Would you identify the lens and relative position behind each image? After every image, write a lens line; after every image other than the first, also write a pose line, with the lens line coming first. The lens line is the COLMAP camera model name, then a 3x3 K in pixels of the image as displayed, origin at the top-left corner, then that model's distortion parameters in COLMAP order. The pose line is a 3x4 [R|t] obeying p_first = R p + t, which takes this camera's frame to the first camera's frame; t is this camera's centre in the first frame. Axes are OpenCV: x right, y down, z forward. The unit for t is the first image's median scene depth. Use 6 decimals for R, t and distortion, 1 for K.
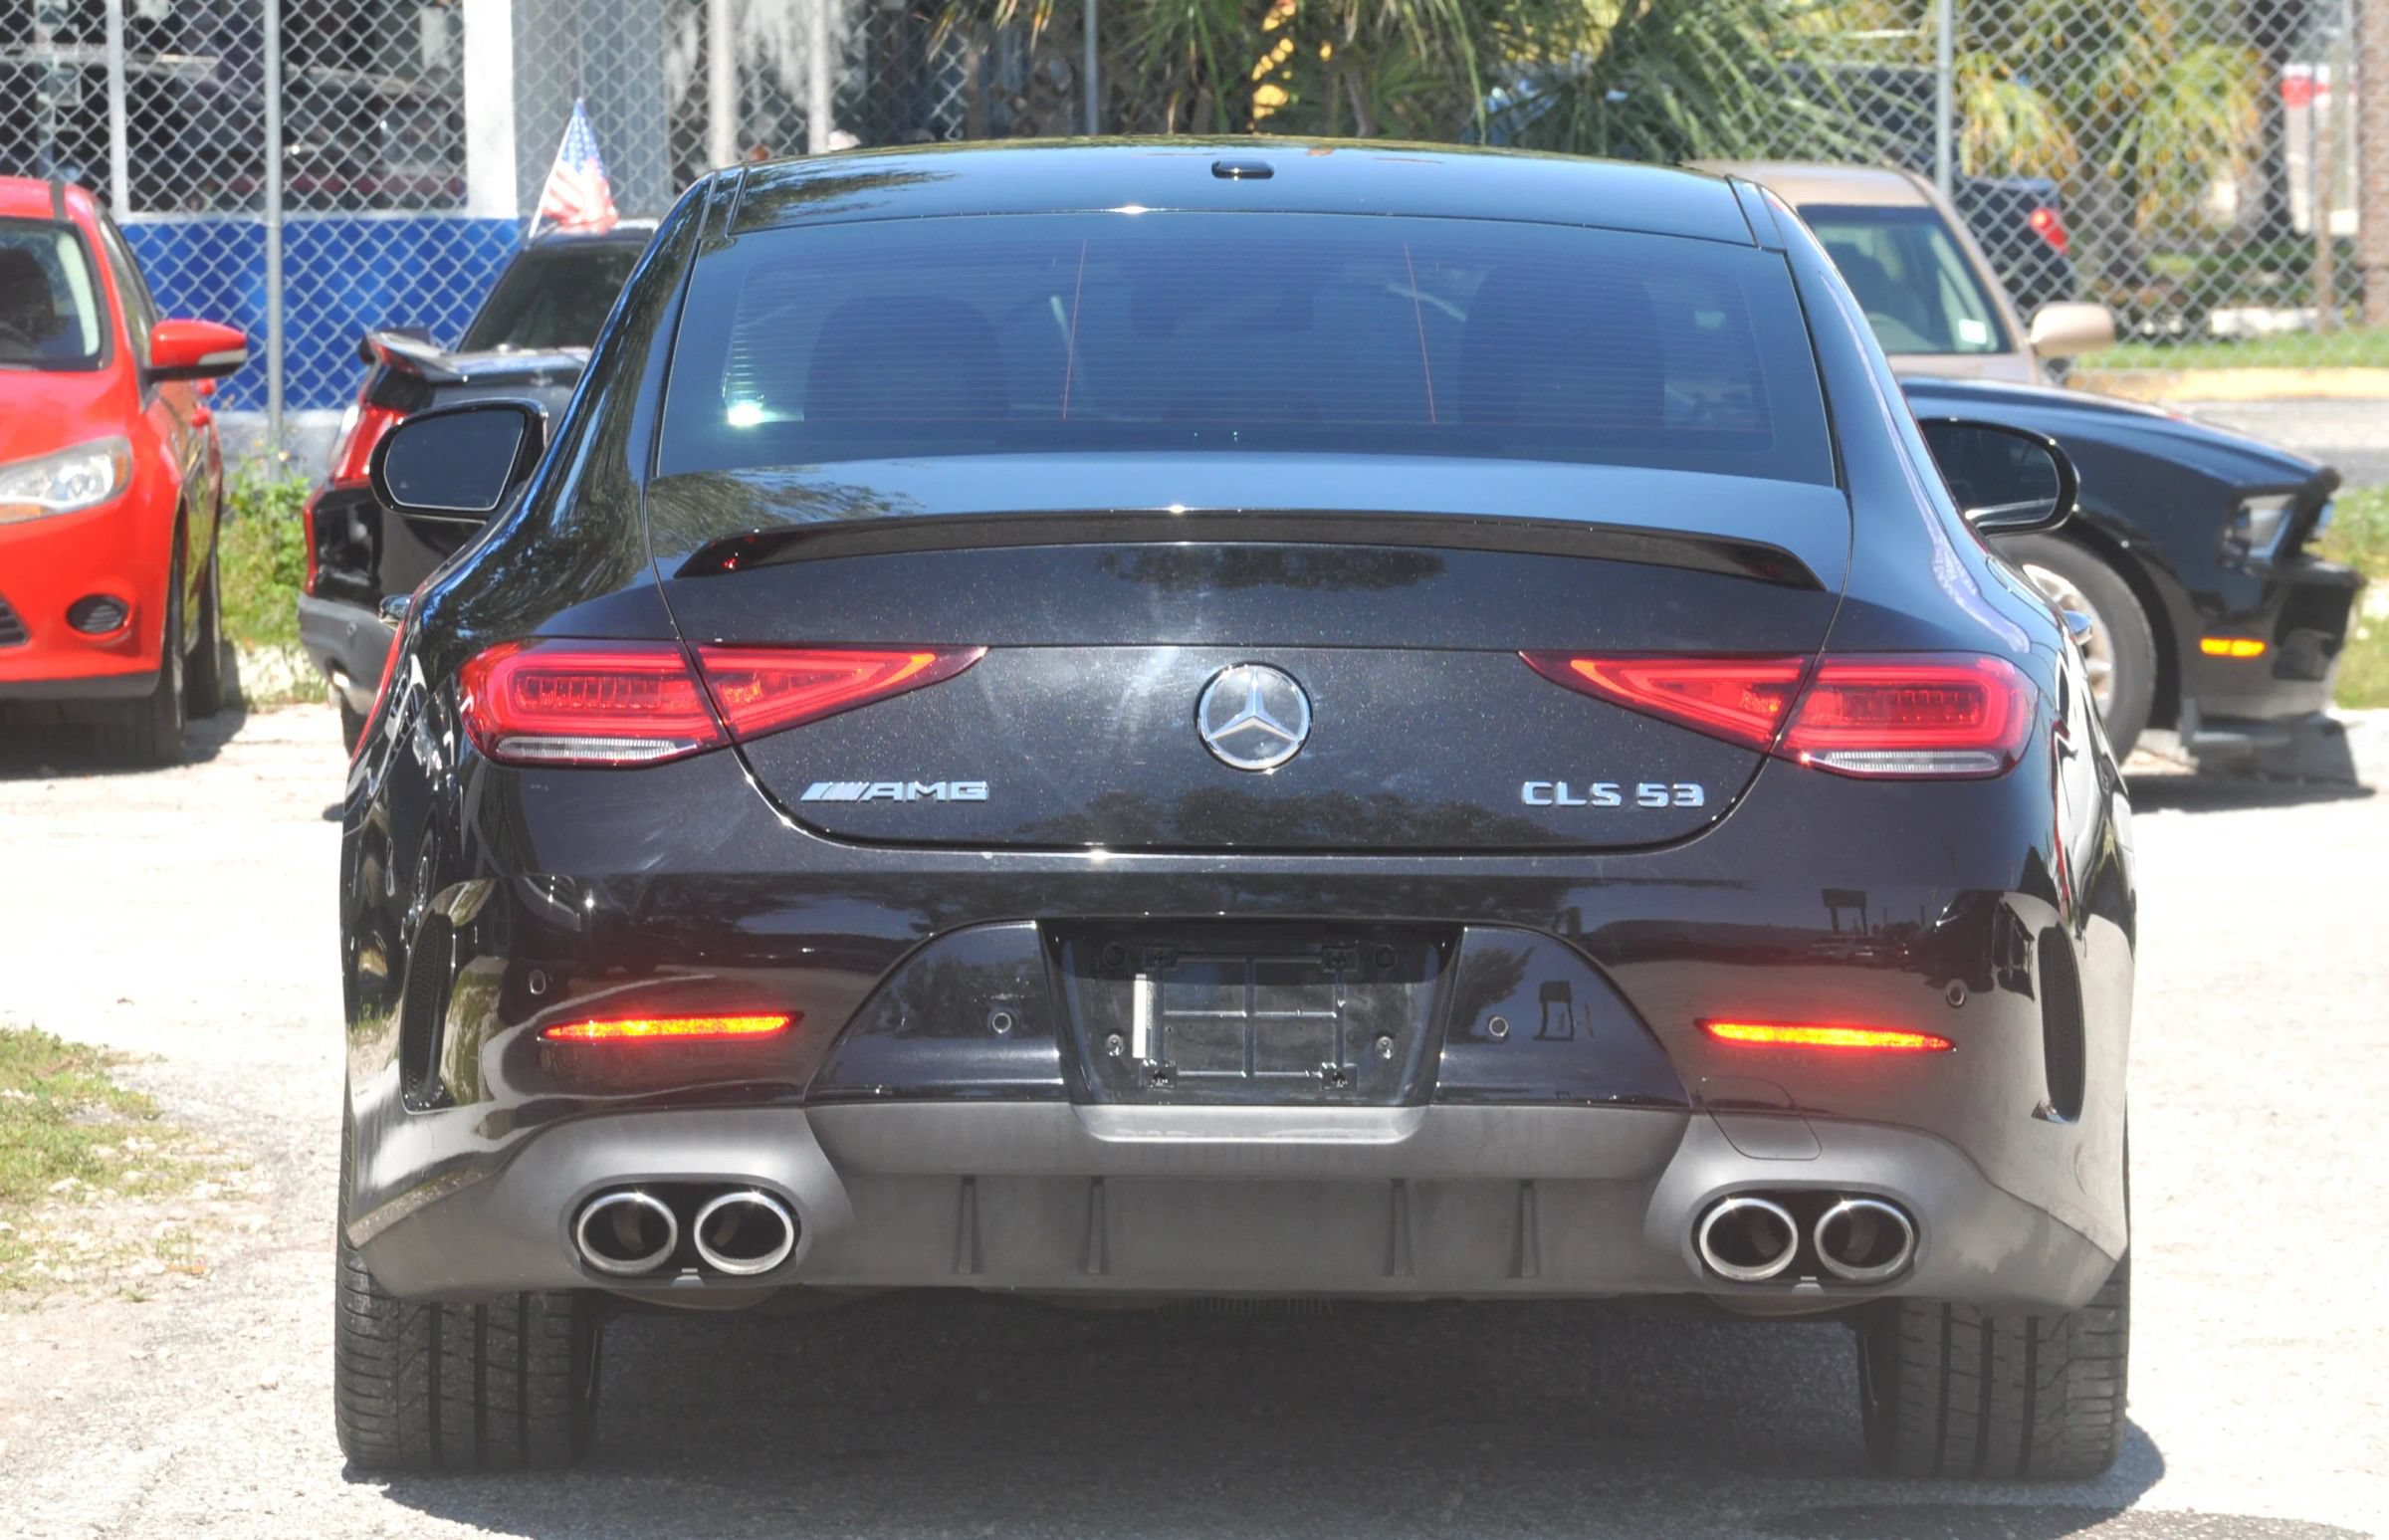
lens RADIAL K [[13283.7, 0, 1194.5], [0, 13283.7, 770.0], [0, 0, 1]] dist [2.003551, -77.048106]
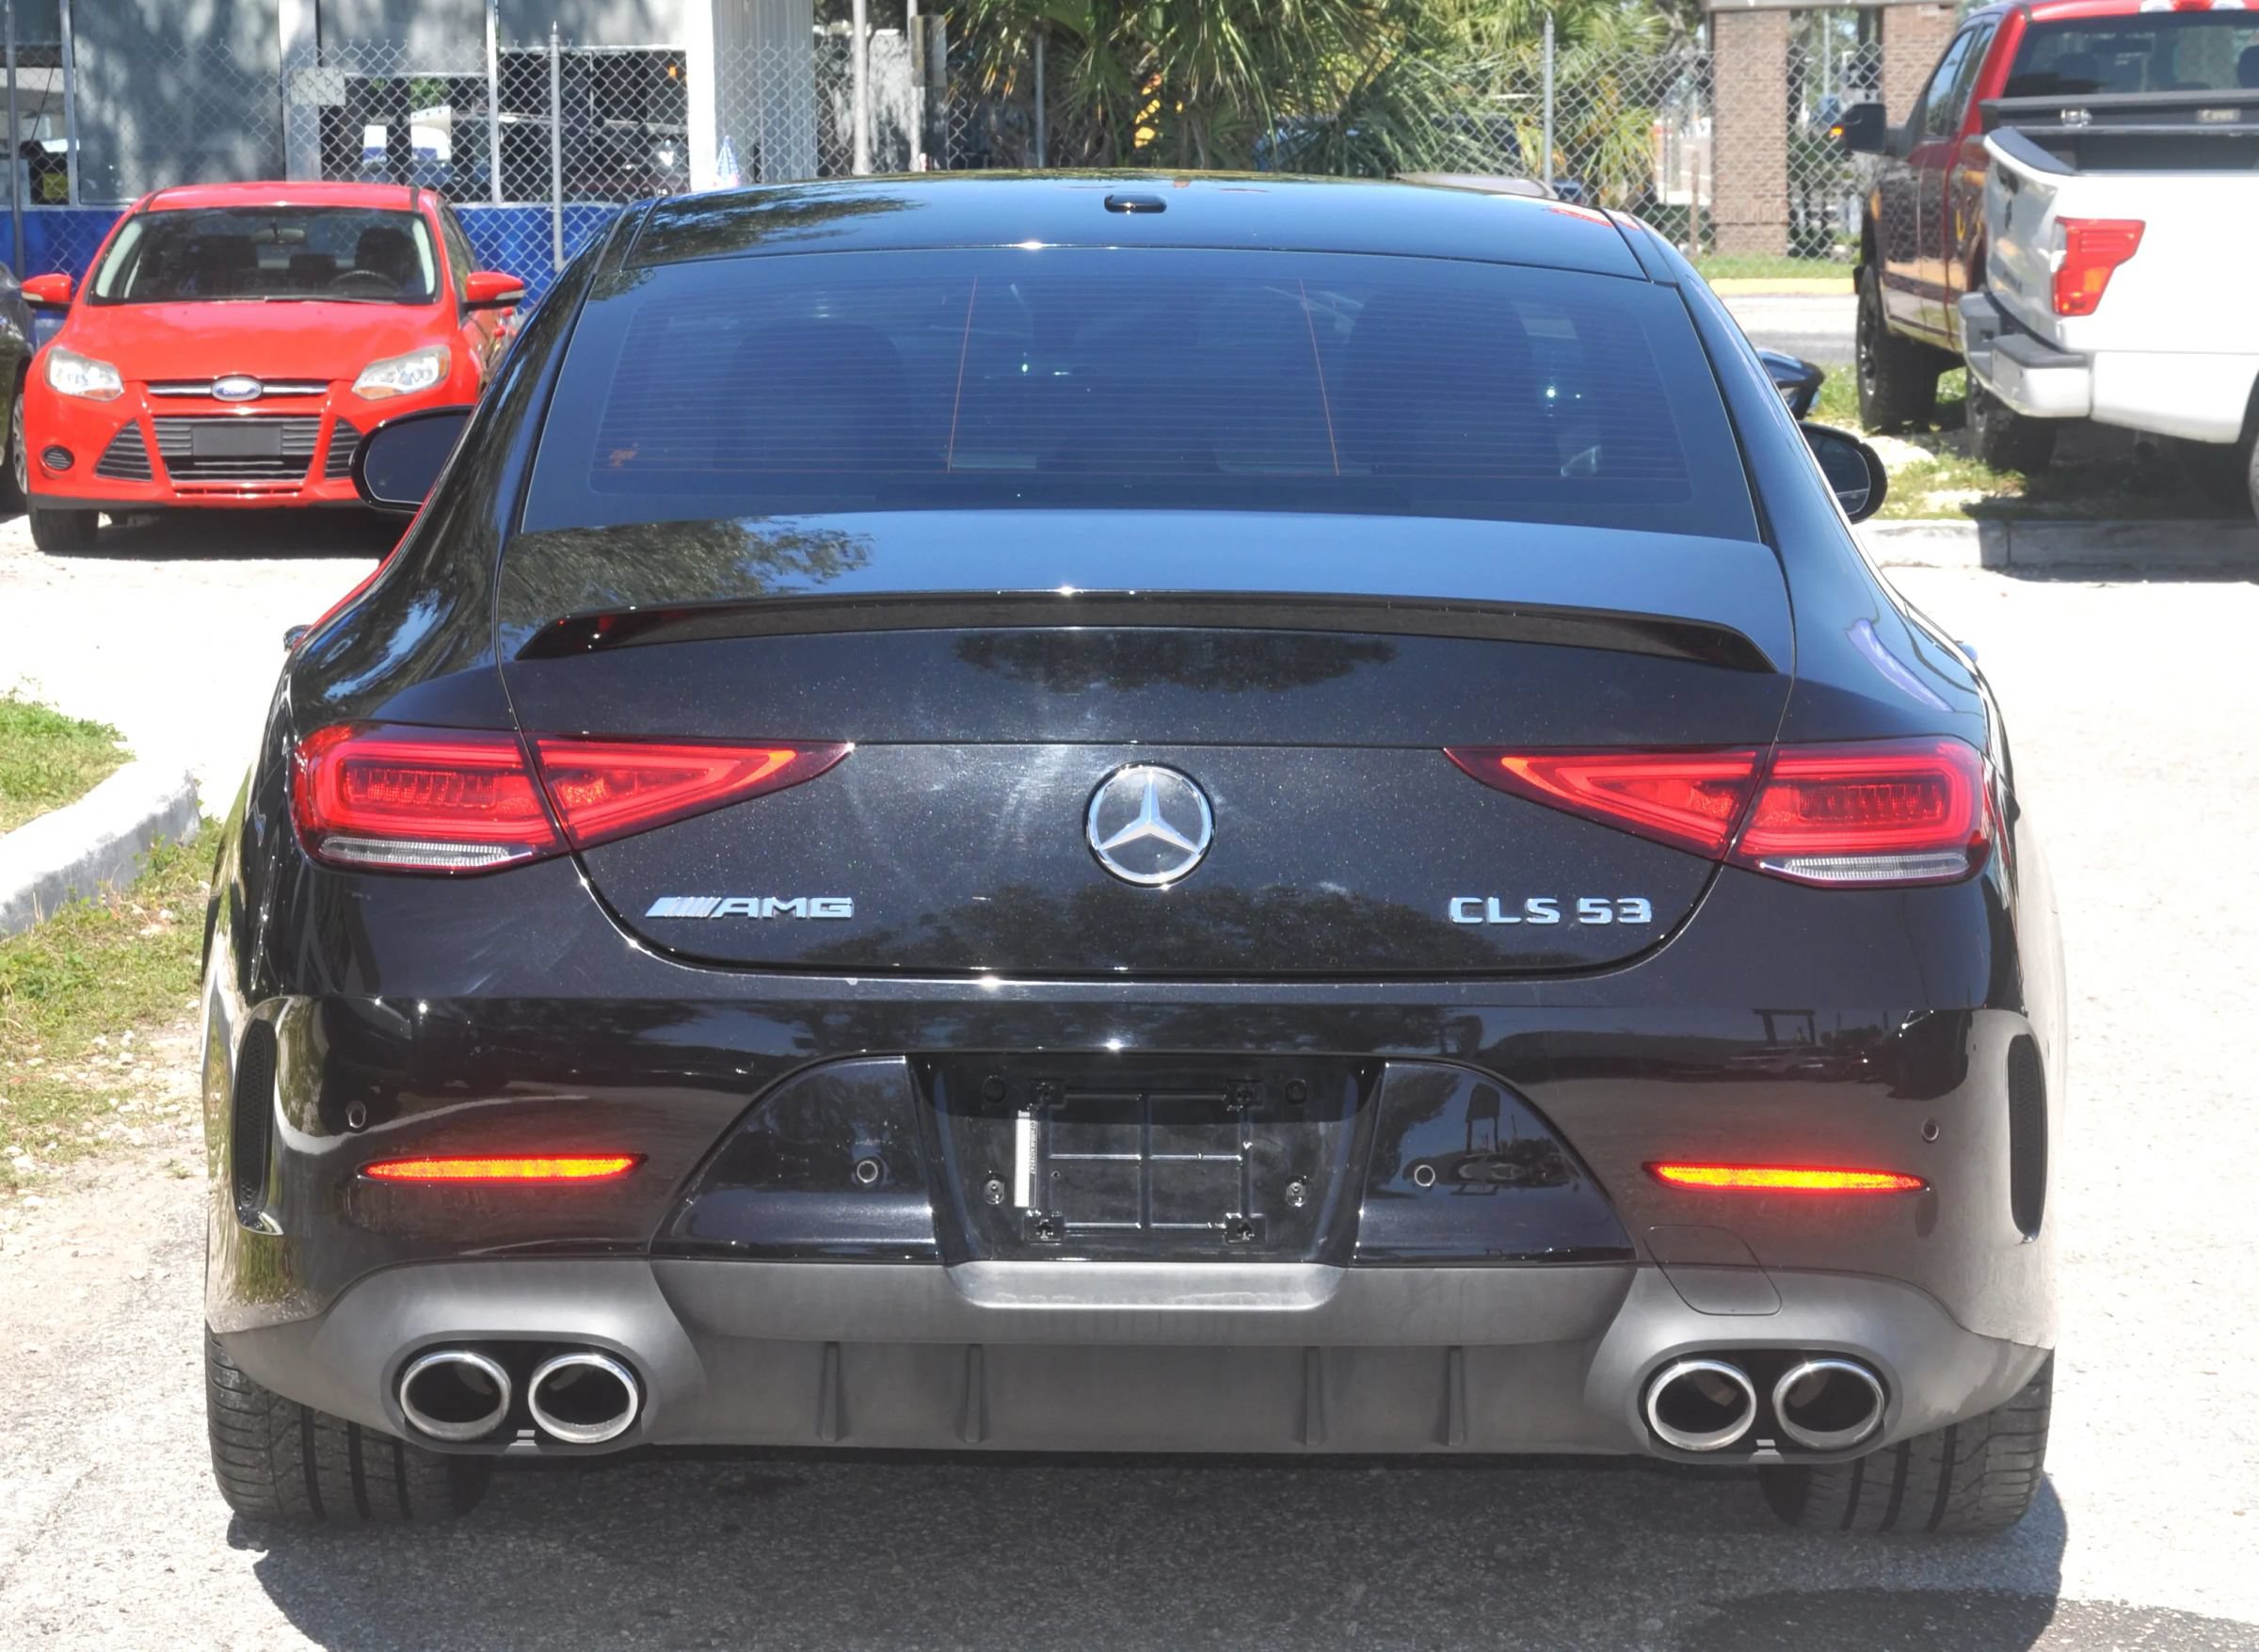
lens RADIAL K [[6445.4, 0, 1054.8], [0, 6445.4, 821.6], [0, 0, 1]] dist [0.753956, -14.922748]
pose [[0.999970, -0.000295, -0.007754, 0.001435], [0.000721, 0.998489, 0.054943, -0.027947], [0.007726, -0.054947, 0.998459, 0.561882]]
